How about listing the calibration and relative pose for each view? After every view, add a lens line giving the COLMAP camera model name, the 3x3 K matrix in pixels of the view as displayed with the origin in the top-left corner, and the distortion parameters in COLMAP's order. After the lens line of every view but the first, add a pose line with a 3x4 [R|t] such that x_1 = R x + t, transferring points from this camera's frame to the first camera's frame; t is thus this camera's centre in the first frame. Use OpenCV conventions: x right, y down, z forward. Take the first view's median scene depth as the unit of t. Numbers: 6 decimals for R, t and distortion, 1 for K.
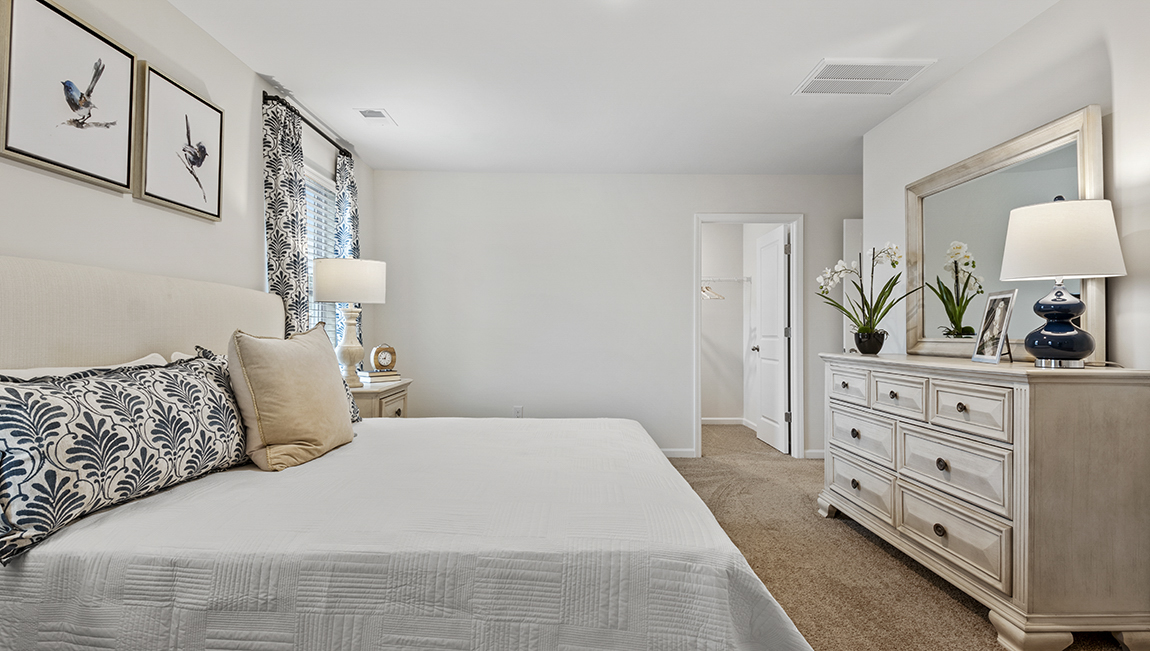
lens RADIAL K [[583.3, 0, 575.0], [0, 583.3, 325.5], [0, 0, 1]] dist [0.004136, 0.000037]
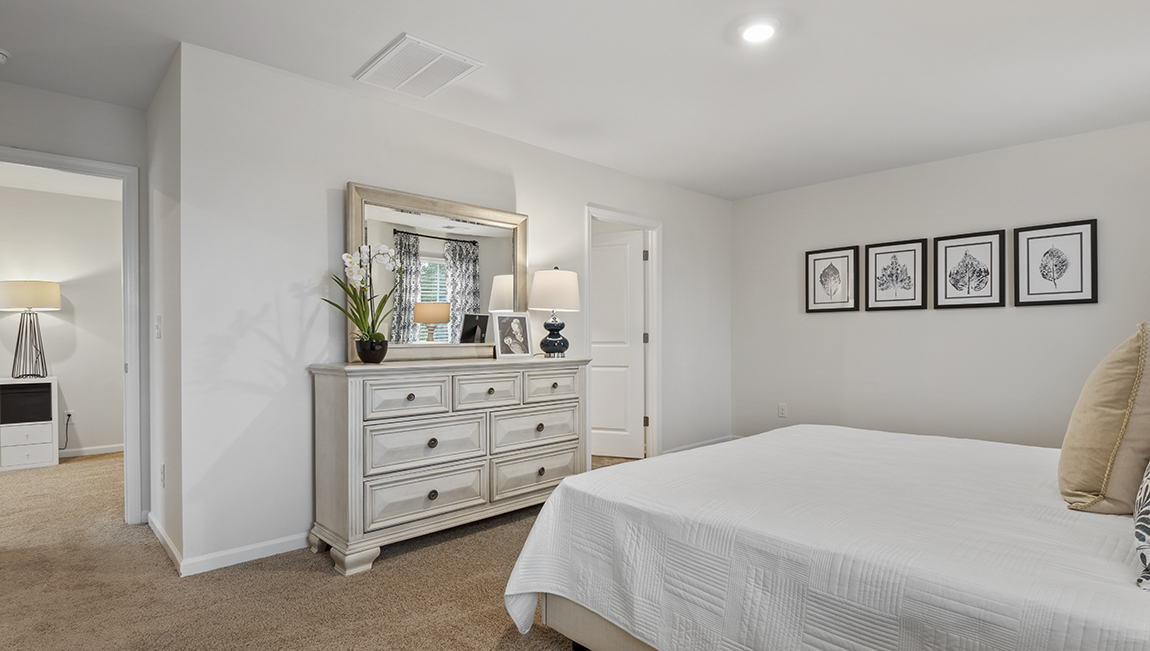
lens RADIAL K [[583.3, 0, 575.0], [0, 583.3, 325.5], [0, 0, 1]] dist [0.004136, 0.000037]
pose [[-0.705401, 0.011473, 0.708716, -0.516880], [-0.010429, 0.999593, -0.026562, 0.016749], [-0.708732, -0.026128, -0.704994, 2.082179]]
